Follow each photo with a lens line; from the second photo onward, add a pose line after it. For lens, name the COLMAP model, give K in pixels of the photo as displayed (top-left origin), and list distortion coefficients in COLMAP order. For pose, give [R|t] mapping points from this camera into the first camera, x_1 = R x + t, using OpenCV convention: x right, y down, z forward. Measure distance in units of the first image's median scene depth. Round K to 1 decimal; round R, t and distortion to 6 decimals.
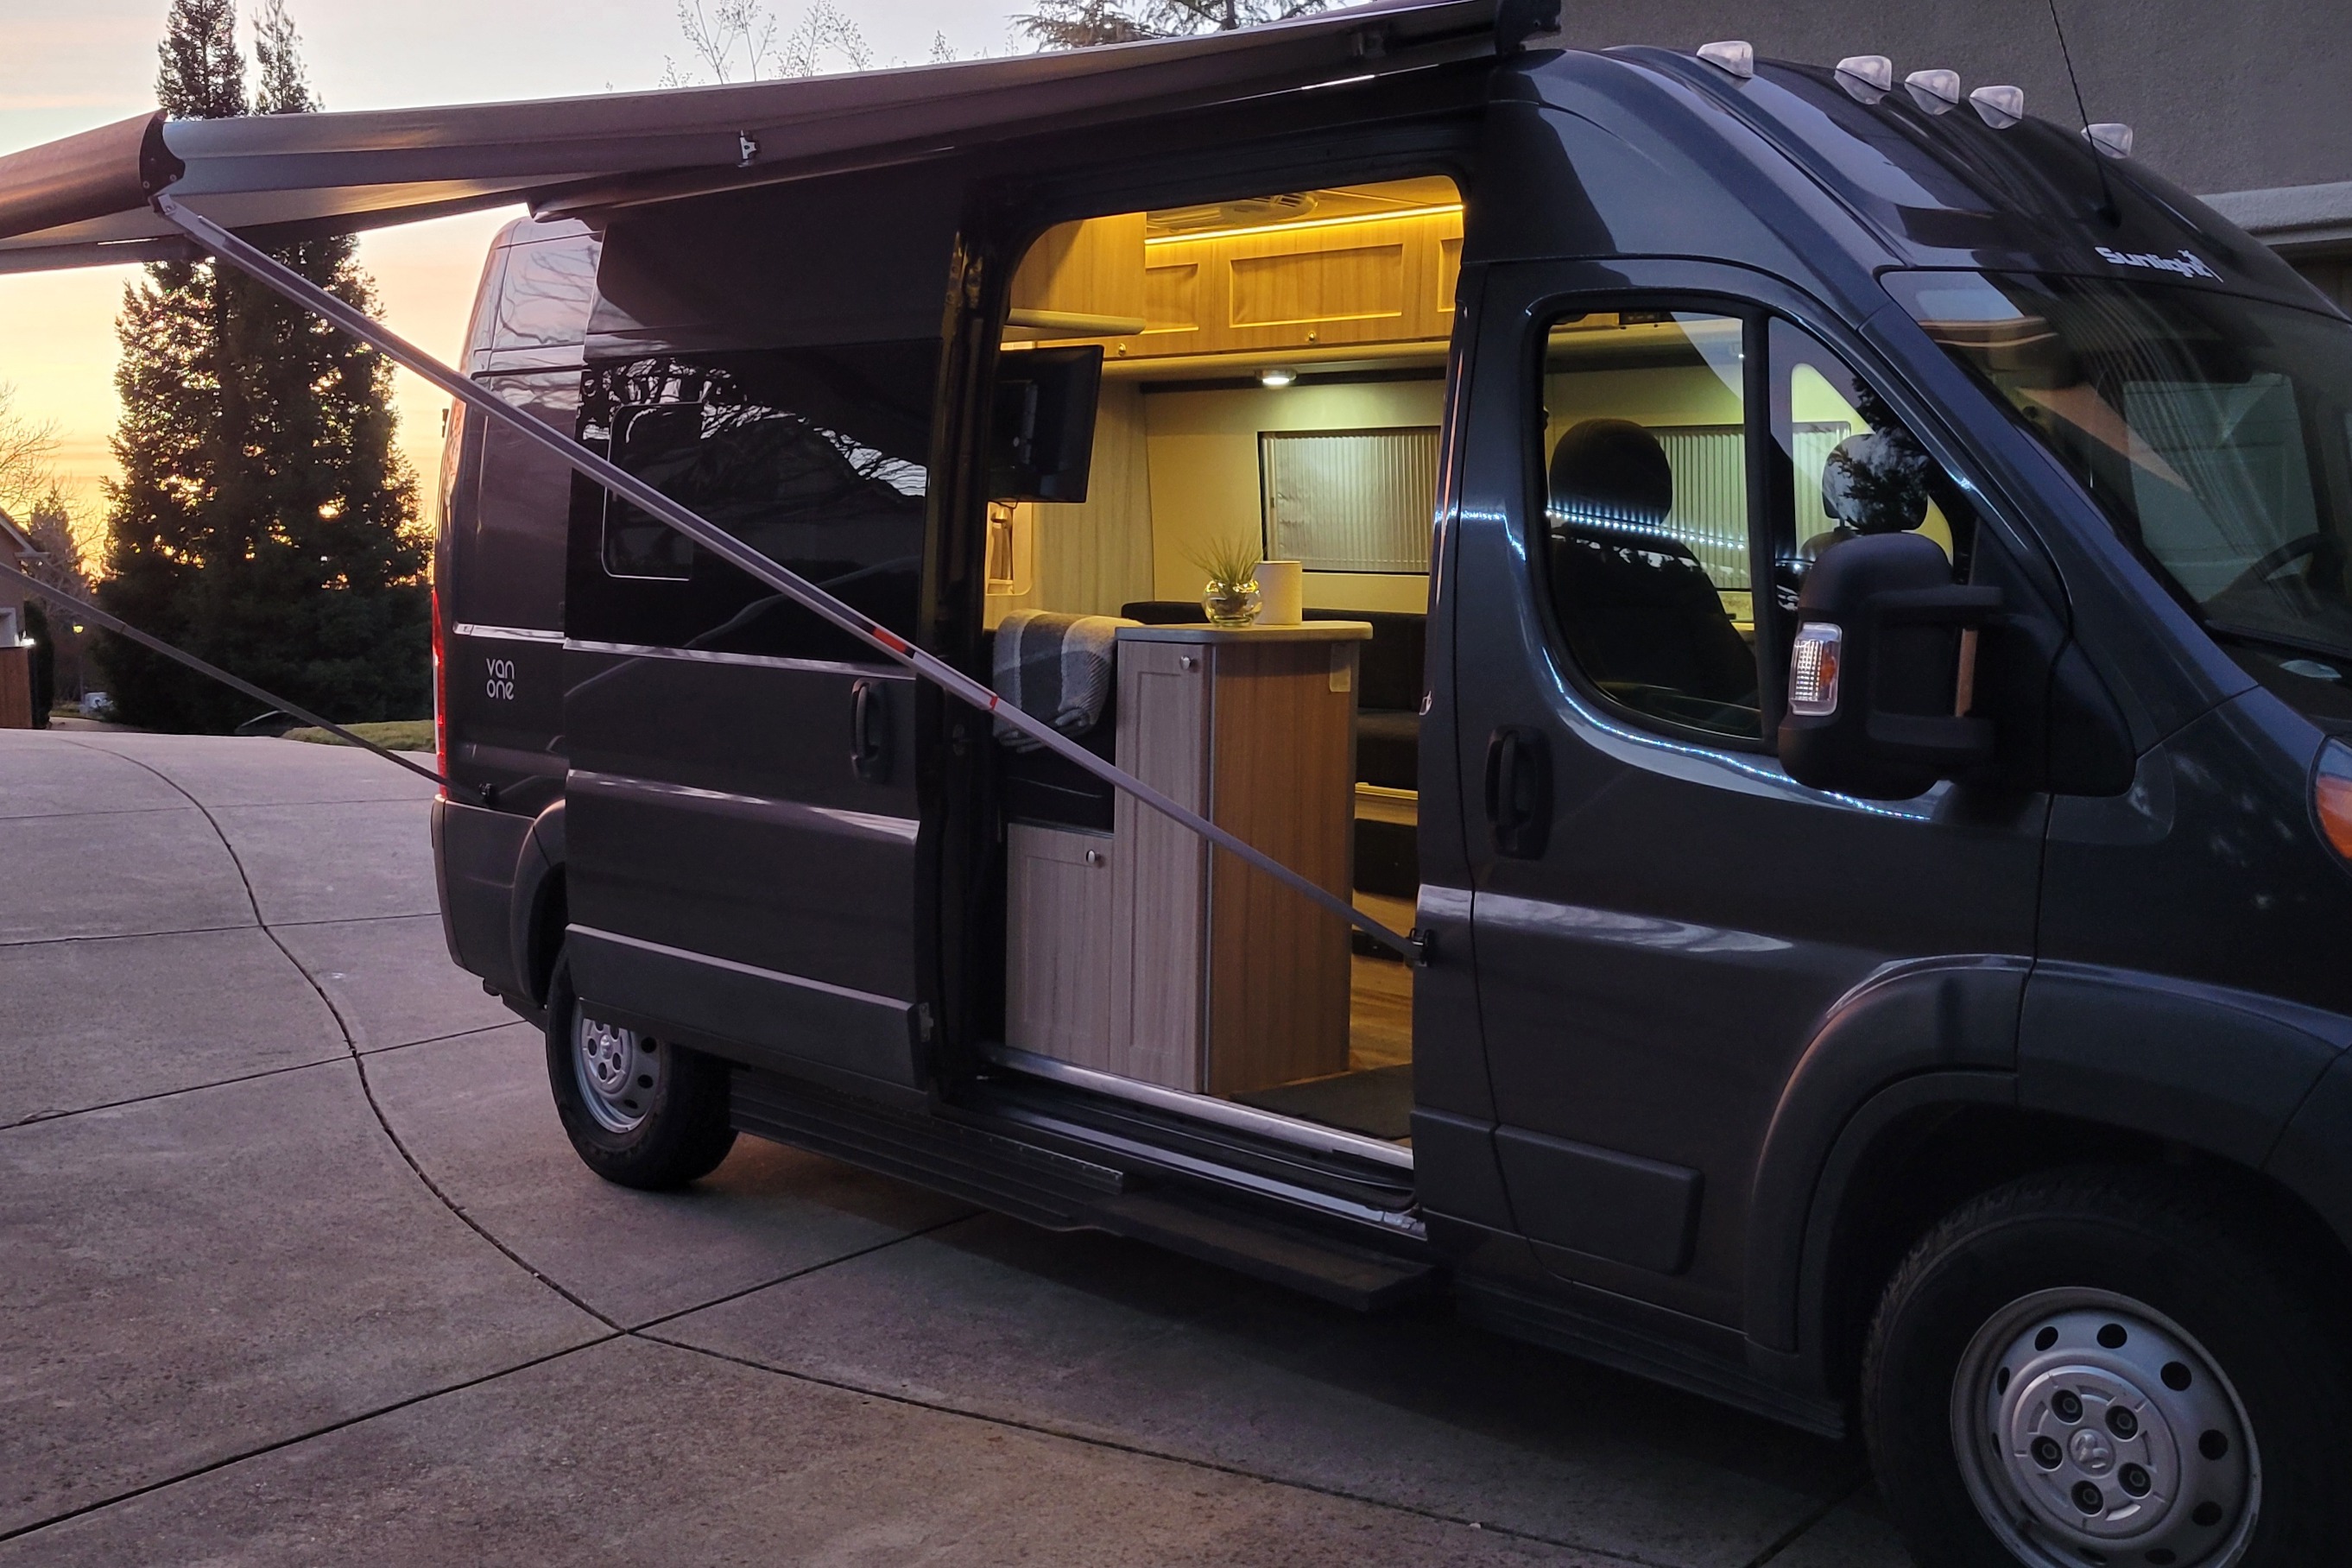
lens RADIAL K [[3990.0, 0, 1176.0], [0, 3990.0, 784.0], [0, 0, 1]] dist [0.122360, -0.015673]
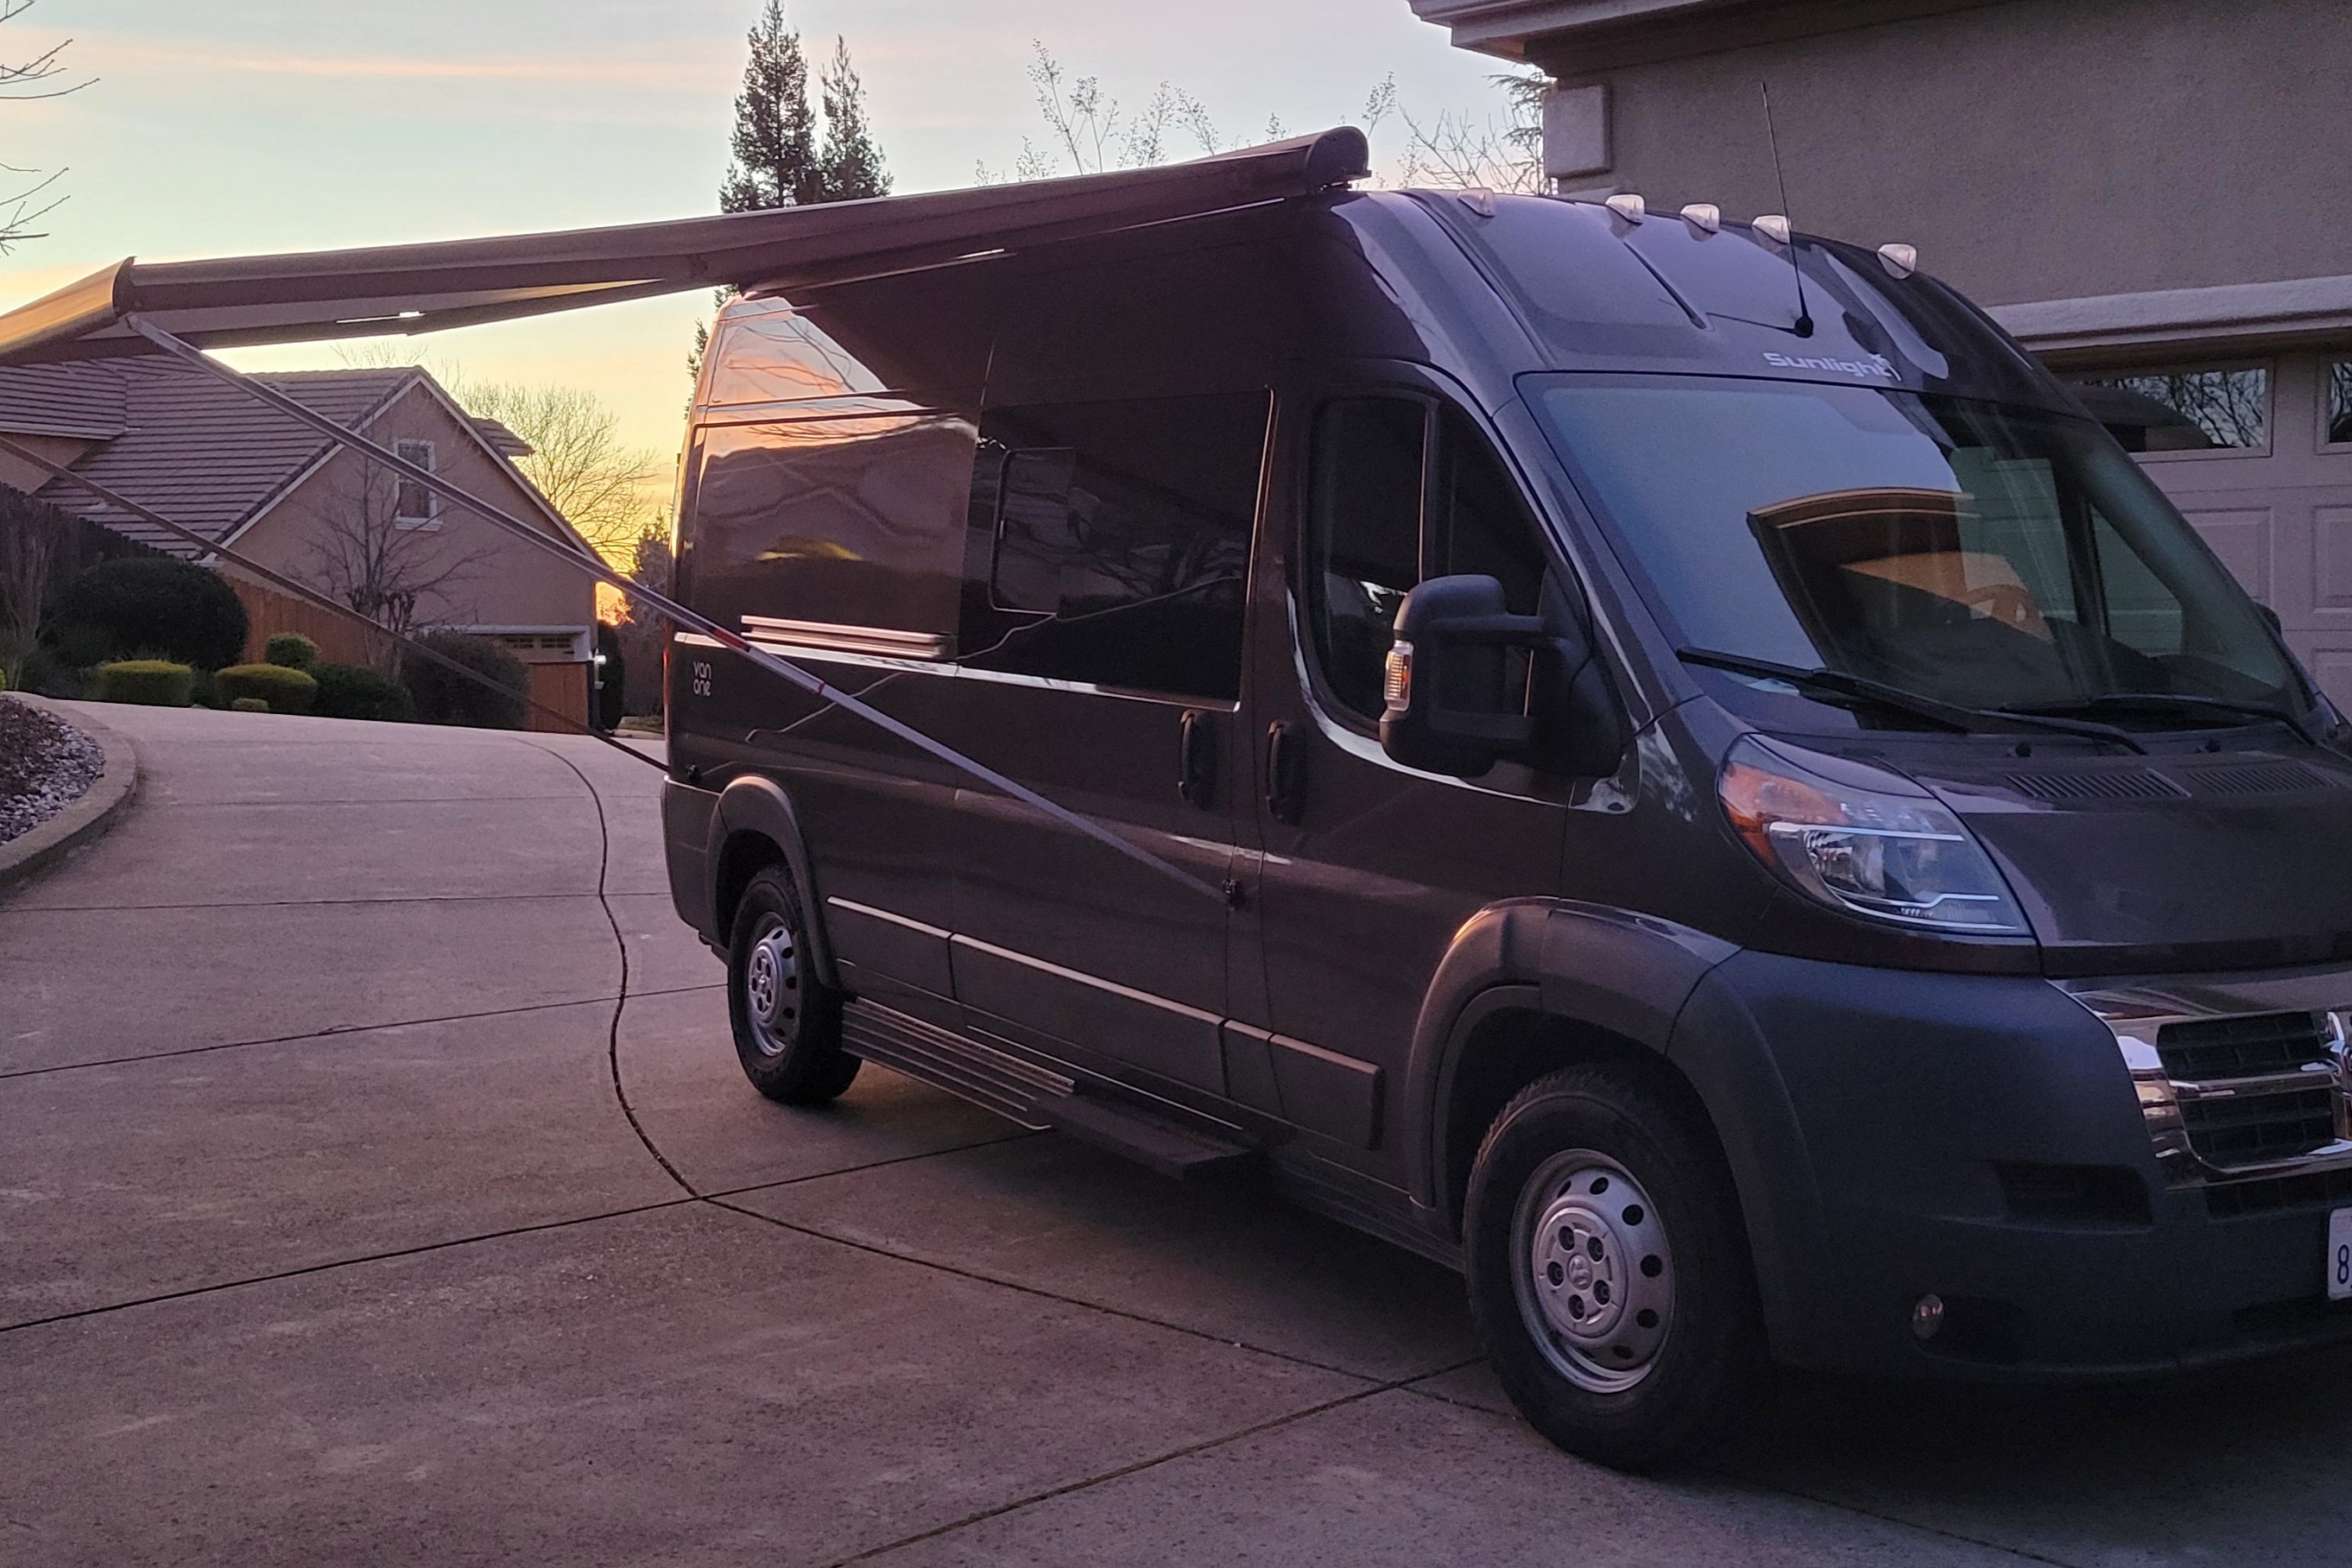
lens RADIAL K [[3990.0, 0, 1176.0], [0, 3990.0, 784.0], [0, 0, 1]] dist [0.122360, -0.015673]
pose [[0.988715, 0.027822, -0.147202, 0.149485], [-0.029233, 0.999545, -0.007430, 0.010094], [0.146928, 0.011649, 0.989079, -0.167464]]
